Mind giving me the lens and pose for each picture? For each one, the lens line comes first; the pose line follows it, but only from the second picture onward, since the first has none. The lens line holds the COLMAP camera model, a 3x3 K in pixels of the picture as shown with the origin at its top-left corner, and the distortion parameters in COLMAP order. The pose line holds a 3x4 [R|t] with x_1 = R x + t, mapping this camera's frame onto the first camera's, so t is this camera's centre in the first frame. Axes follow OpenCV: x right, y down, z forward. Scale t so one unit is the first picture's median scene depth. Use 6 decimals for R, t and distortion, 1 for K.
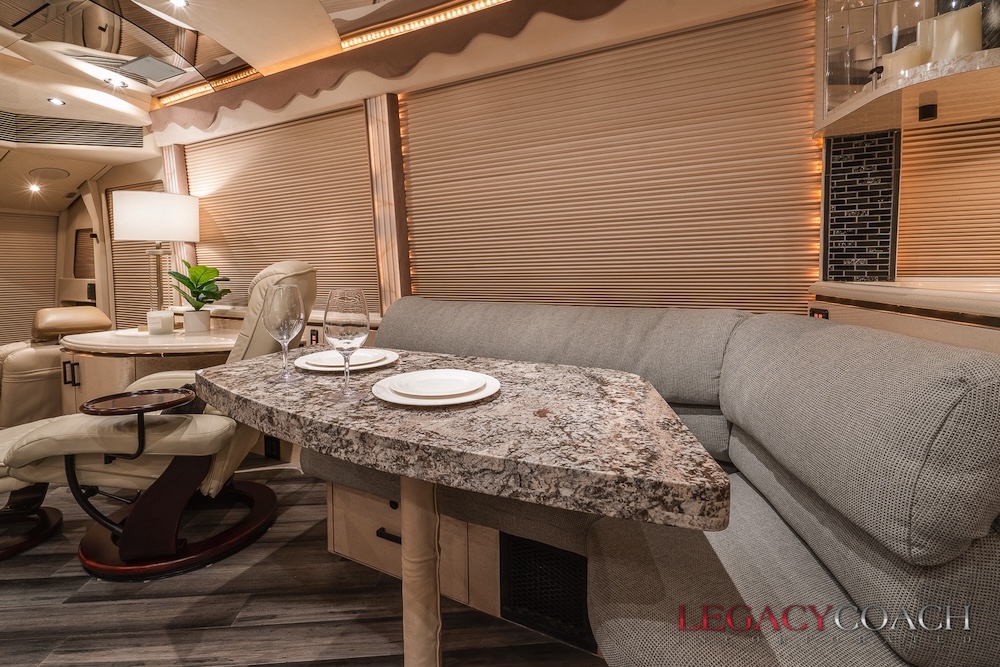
lens RADIAL K [[474.6, 0, 488.3], [0, 474.6, 284.0], [0, 0, 1]] dist [-0.003313, 0.000449]
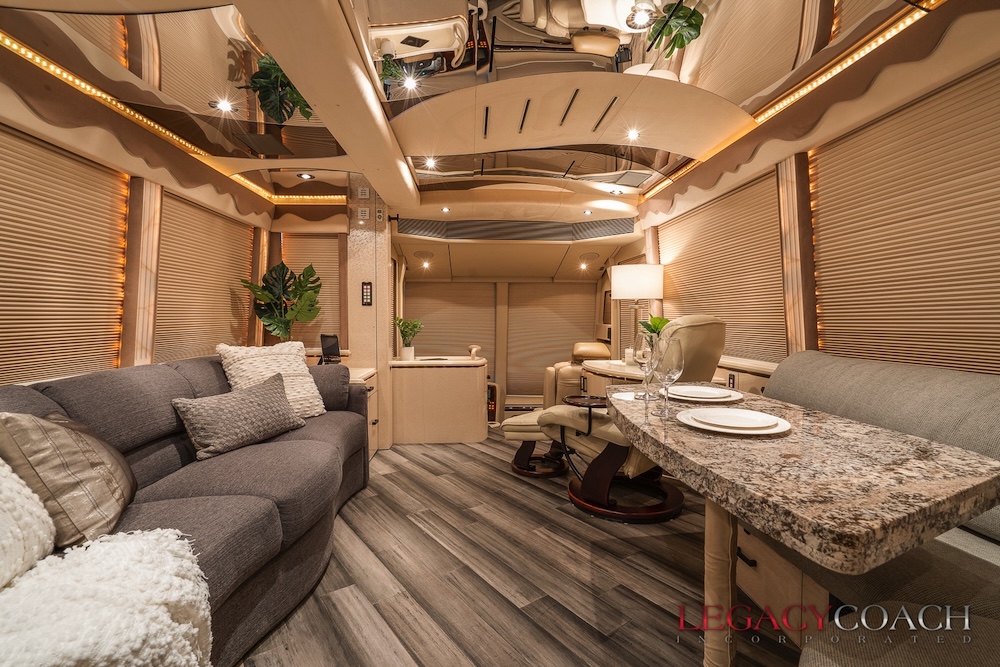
lens RADIAL K [[454.6, 0, 500.0], [0, 454.6, 333.5], [0, 0, 1]] dist [-0.002166, -0.000027]
pose [[0.534659, 0.041506, -0.844048, 0.358718], [-0.039194, 0.998936, 0.024296, -0.008895], [0.844158, 0.020091, 0.535717, -0.087383]]
